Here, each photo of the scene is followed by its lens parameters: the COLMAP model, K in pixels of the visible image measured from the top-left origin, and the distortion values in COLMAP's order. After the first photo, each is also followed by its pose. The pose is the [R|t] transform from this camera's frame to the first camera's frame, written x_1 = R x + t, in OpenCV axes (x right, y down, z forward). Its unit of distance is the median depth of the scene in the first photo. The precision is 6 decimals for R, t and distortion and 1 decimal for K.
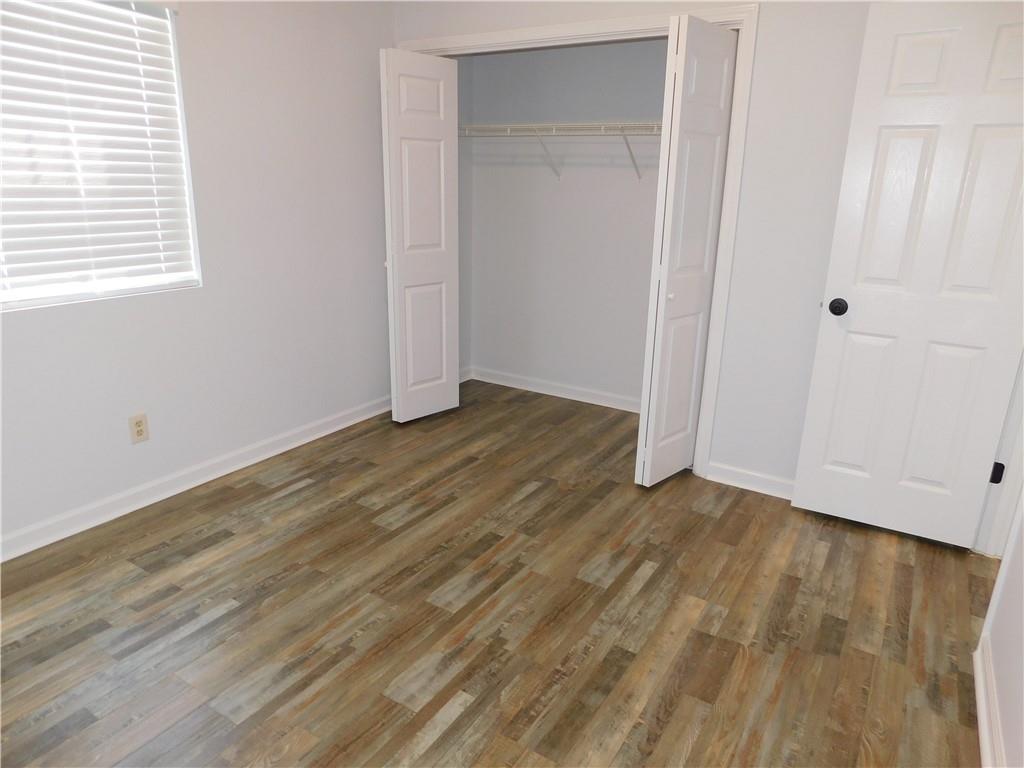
lens RADIAL K [[673.3, 0, 505.5], [0, 673.3, 385.6], [0, 0, 1]] dist [-0.021566, 0.017377]
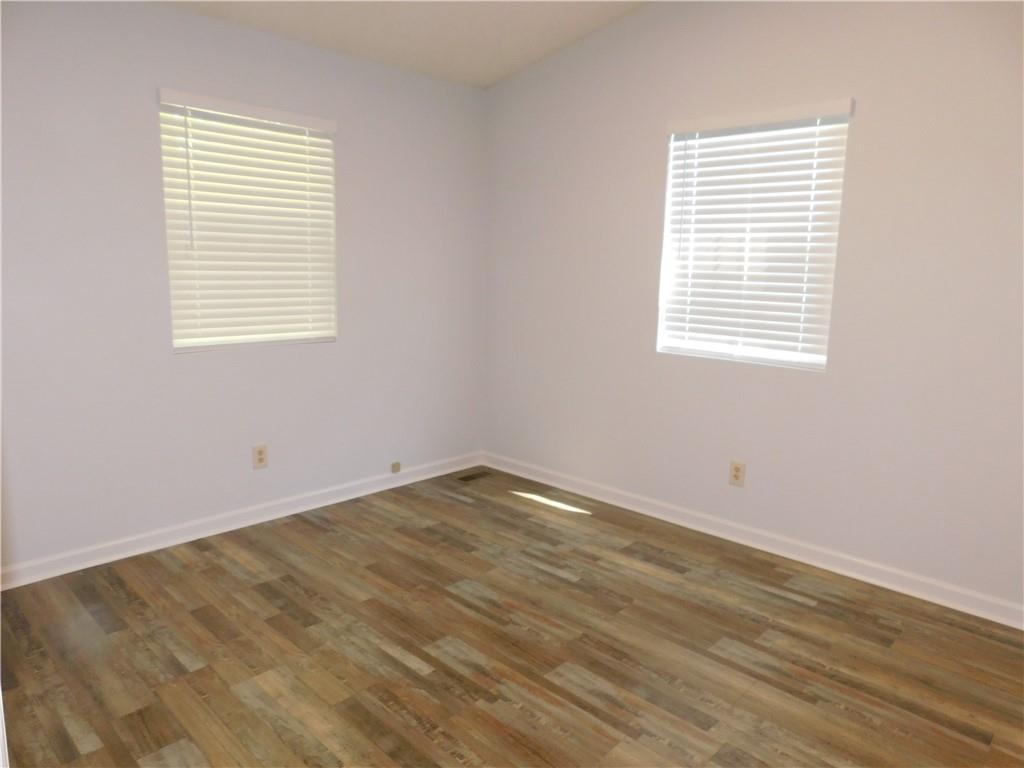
lens RADIAL K [[673.3, 0, 504.8], [0, 673.3, 381.6], [0, 0, 1]] dist [-0.021566, 0.017377]
pose [[-0.179916, 0.142732, -0.973272, 0.740165], [-0.315560, 0.928750, 0.194537, -0.212983], [0.931693, 0.342126, -0.122056, 0.813759]]
